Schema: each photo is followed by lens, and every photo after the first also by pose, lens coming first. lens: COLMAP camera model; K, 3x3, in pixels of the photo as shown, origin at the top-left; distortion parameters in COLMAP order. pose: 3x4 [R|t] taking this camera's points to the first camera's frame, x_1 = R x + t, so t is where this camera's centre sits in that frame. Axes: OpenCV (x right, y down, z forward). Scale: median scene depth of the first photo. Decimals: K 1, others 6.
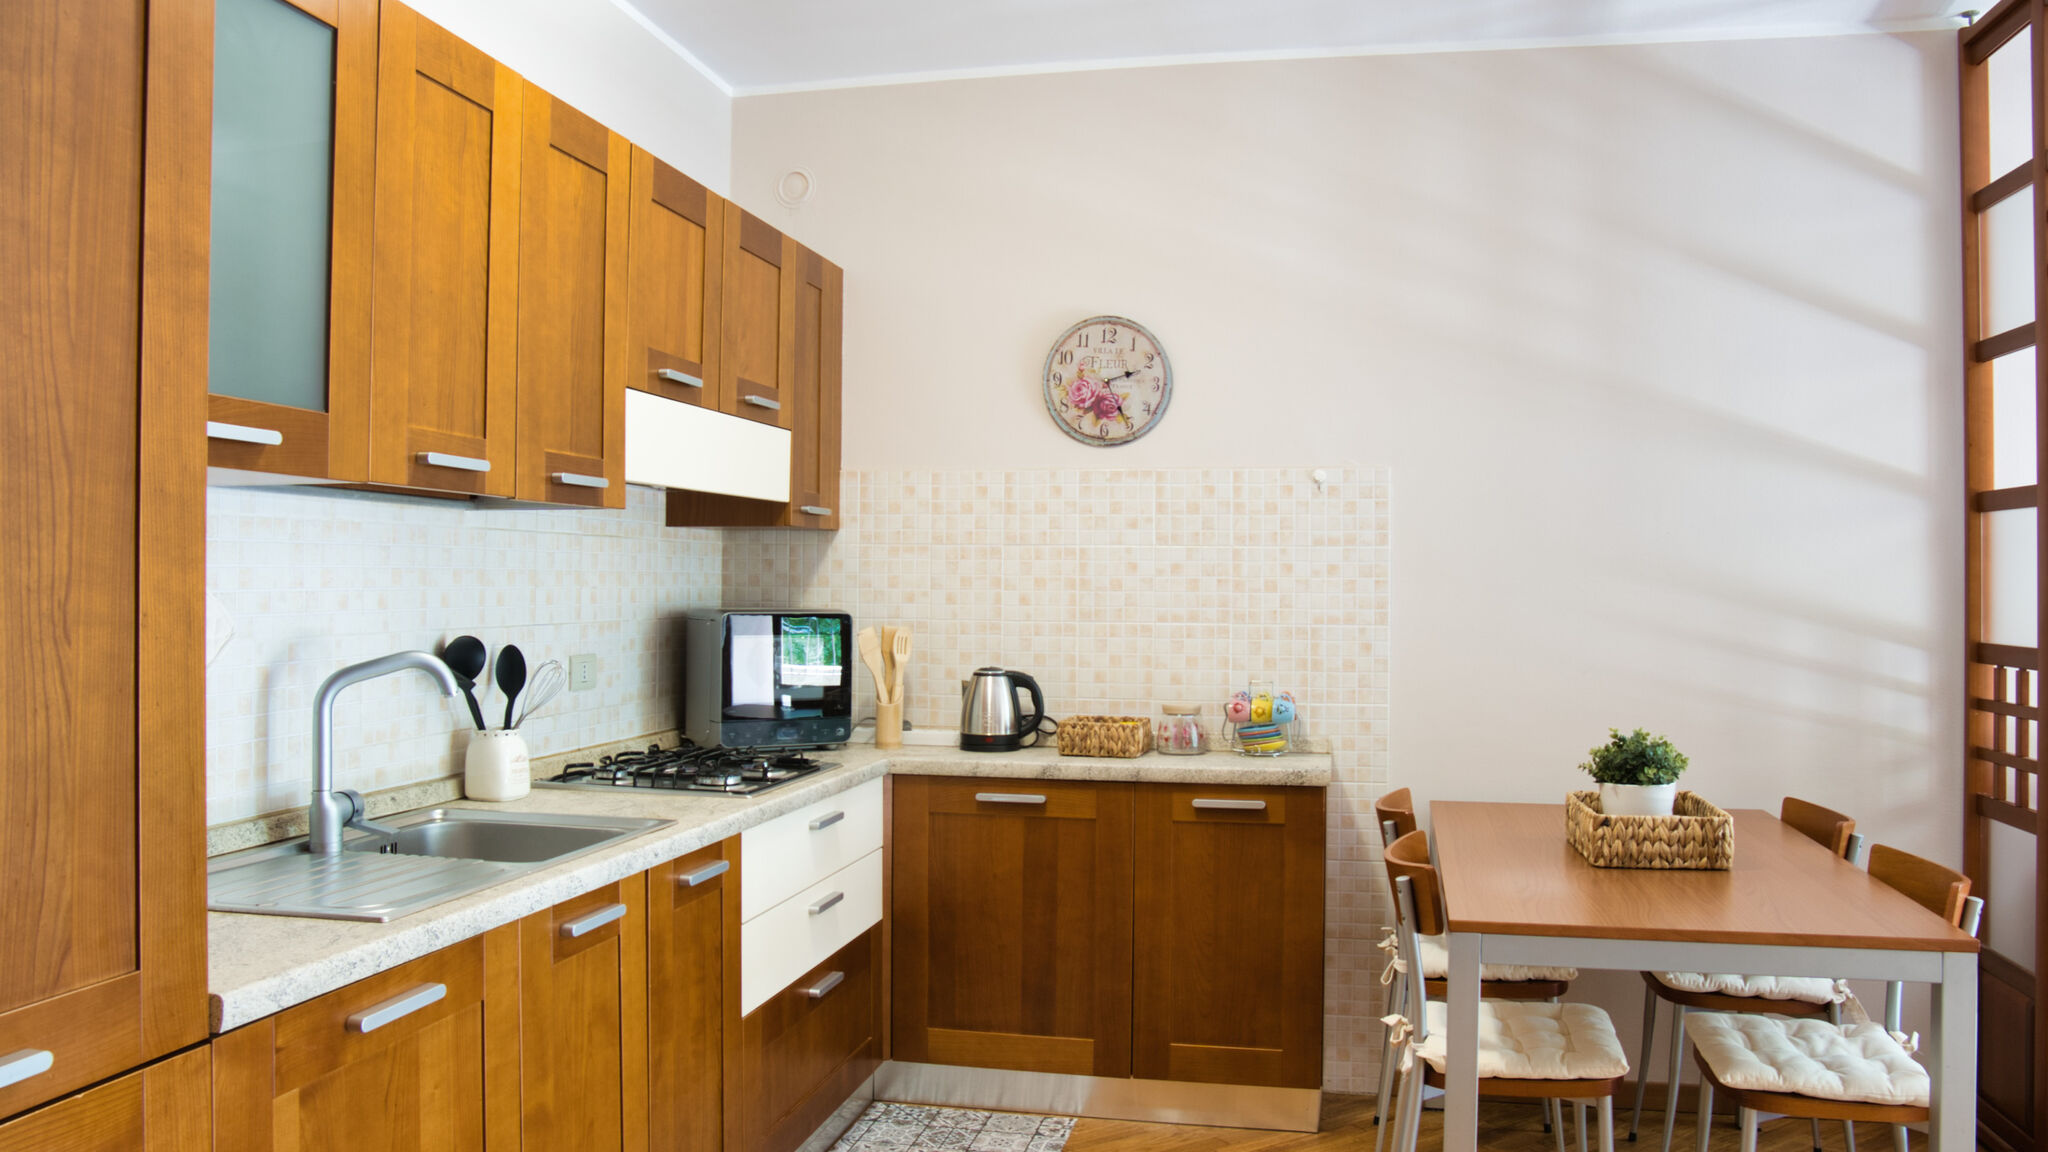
lens RADIAL K [[1545.9, 0, 1029.2], [0, 1545.9, 573.1], [0, 0, 1]] dist [-0.131118, 0.101628]
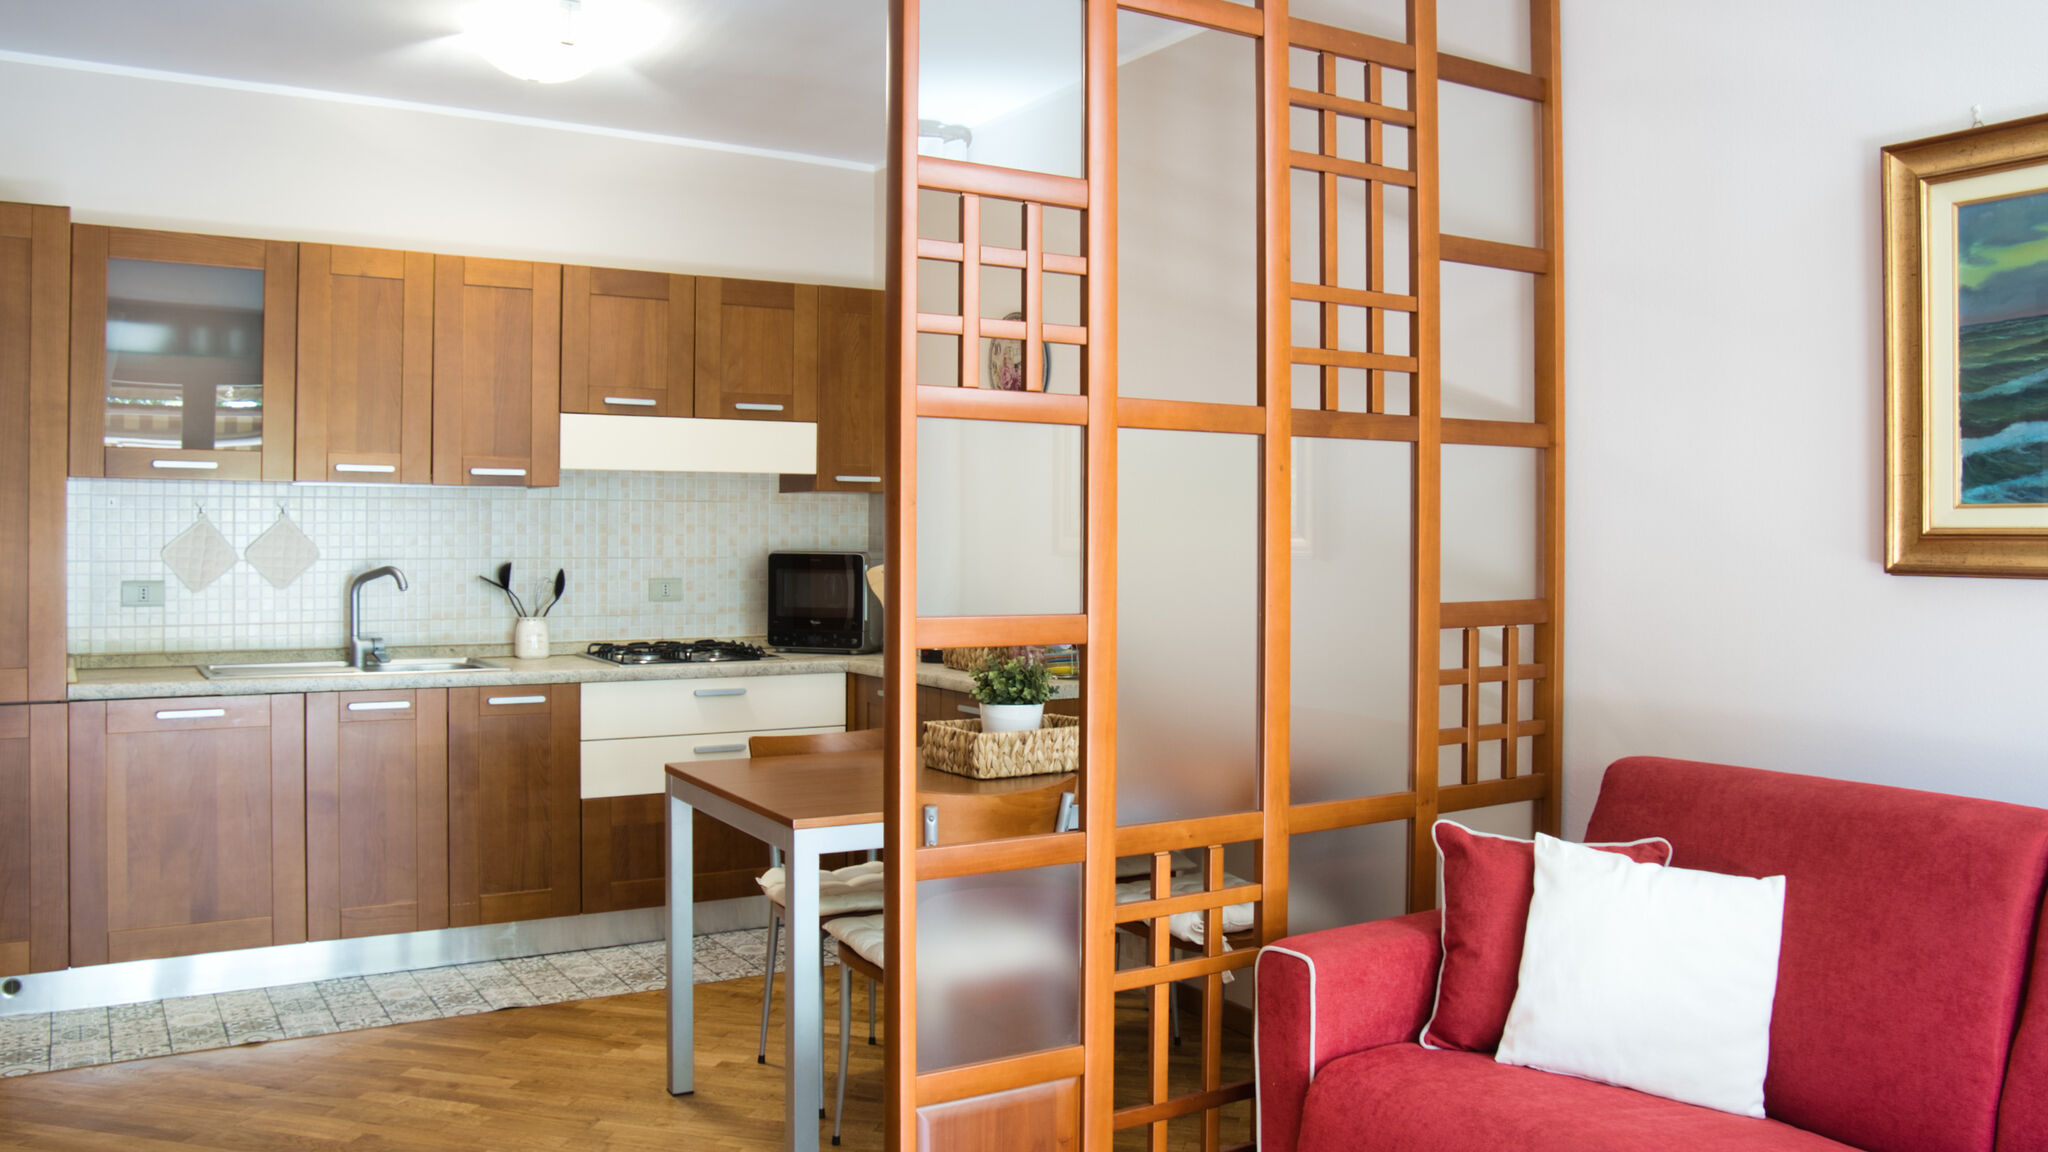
lens RADIAL K [[1592.7, 0, 1021.8], [0, 1592.7, 535.0], [0, 0, 1]] dist [-0.116264, 0.115199]
pose [[0.685622, -0.001251, -0.727956, 1.004362], [0.003999, 0.999990, 0.002048, 0.006687], [0.727946, -0.004316, 0.685620, 0.143966]]
